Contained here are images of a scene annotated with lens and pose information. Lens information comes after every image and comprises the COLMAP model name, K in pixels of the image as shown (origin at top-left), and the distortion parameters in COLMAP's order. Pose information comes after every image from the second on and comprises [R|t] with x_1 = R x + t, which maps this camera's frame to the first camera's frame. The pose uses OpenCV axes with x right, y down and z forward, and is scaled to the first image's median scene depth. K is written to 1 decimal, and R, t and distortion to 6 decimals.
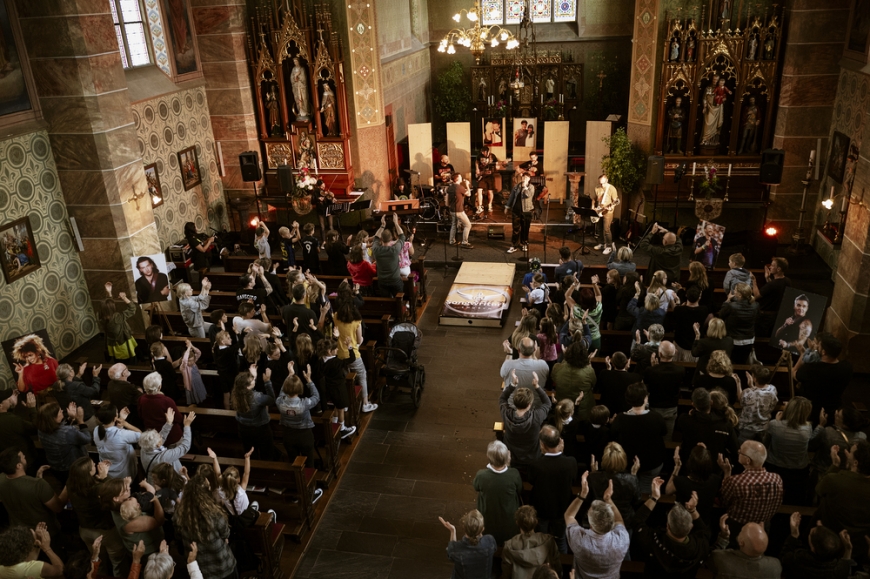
lens RADIAL K [[690.7, 0, 431.7], [0, 690.7, 292.4], [0, 0, 1]] dist [0.000225, -0.006992]
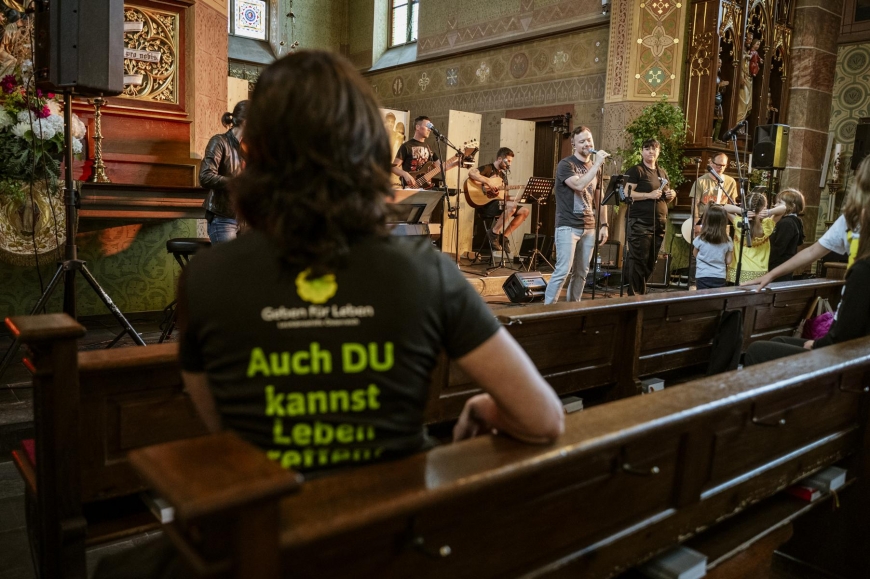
lens RADIAL K [[696.8, 0, 433.1], [0, 696.8, 280.6], [0, 0, 1]] dist [-0.004917, -0.002255]
pose [[0.629314, -0.020186, 0.776889, -0.211294], [0.246000, 0.953433, -0.174498, -0.022222], [-0.737189, 0.300929, 0.604975, 0.562521]]
